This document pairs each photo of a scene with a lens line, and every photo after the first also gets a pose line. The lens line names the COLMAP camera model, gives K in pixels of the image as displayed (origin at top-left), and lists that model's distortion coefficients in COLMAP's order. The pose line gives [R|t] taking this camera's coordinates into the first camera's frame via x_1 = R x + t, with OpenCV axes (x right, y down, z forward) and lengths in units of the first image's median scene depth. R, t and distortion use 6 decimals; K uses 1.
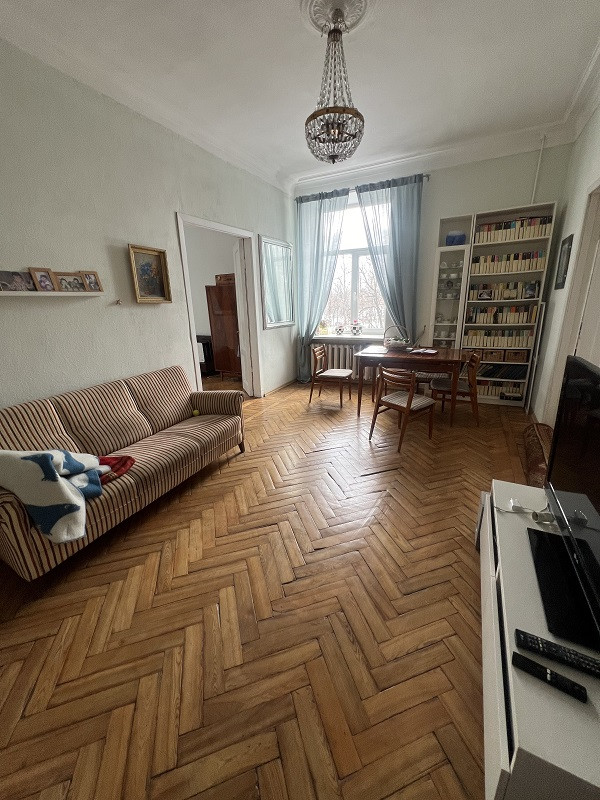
lens RADIAL K [[322.3, 0, 301.2], [0, 322.3, 398.0], [0, 0, 1]] dist [0.000783, 0.000158]
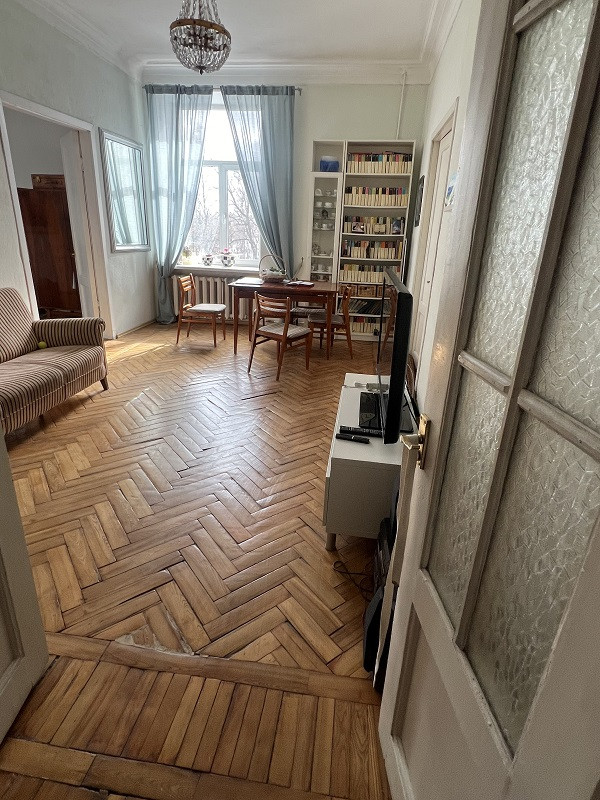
lens RADIAL K [[435.4, 0, 302.5], [0, 435.4, 397.6], [0, 0, 1]] dist [-0.001391, -0.001607]
pose [[0.942766, -0.053215, 0.329181, -0.054215], [0.028482, 0.996427, 0.079508, 0.086602], [-0.332236, -0.065582, 0.940914, -0.228796]]
